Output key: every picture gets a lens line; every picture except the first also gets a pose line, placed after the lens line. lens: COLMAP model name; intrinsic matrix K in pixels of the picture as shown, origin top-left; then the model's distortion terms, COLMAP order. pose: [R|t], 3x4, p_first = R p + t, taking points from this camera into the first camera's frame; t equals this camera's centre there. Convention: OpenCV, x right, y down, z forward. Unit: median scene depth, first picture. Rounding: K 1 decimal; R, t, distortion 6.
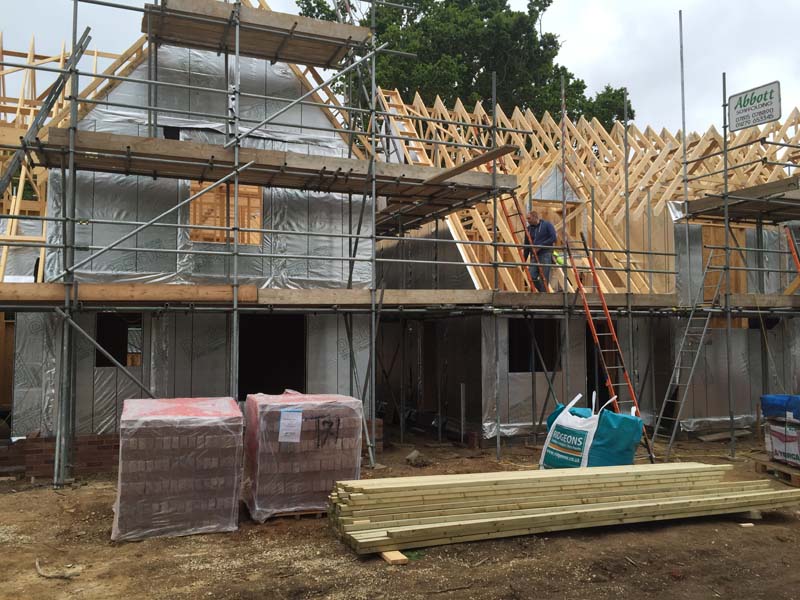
lens RADIAL K [[681.1, 0, 396.5], [0, 681.1, 301.8], [0, 0, 1]] dist [0.096517, -0.131948]
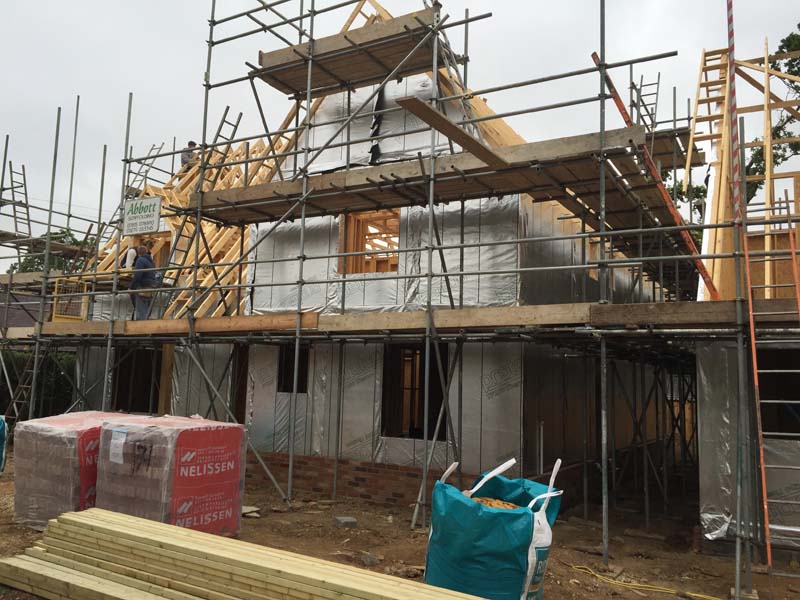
lens RADIAL K [[681.1, 0, 396.5], [0, 681.1, 301.8], [0, 0, 1]] dist [0.096517, -0.131948]
pose [[0.613097, -0.066925, -0.787168, 0.643655], [0.008321, 0.996897, -0.078275, 0.038826], [0.789964, 0.041440, 0.611752, 0.500763]]
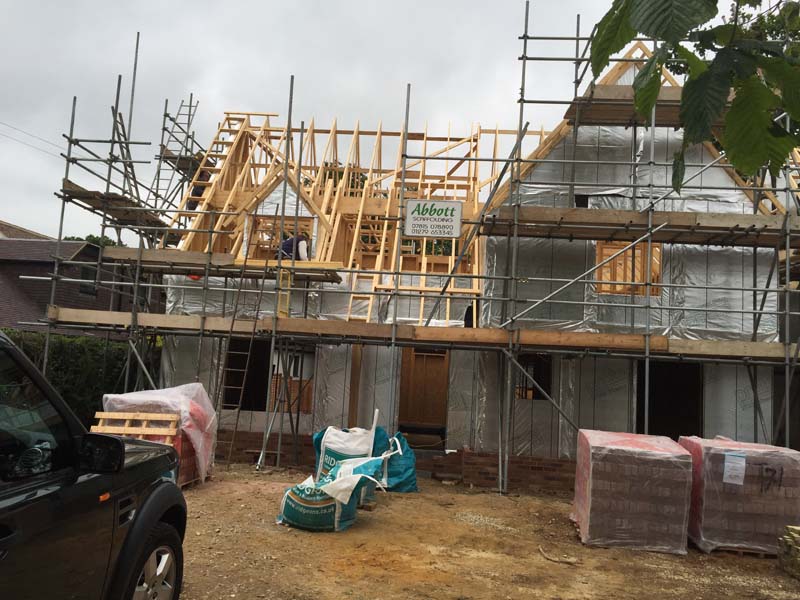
lens RADIAL K [[681.1, 0, 396.5], [0, 681.1, 301.8], [0, 0, 1]] dist [0.096517, -0.131948]
pose [[0.899328, 0.013172, -0.437076, -0.114883], [-0.037367, 0.998205, -0.046805, -0.010526], [0.435674, 0.058426, 0.898206, -0.181373]]
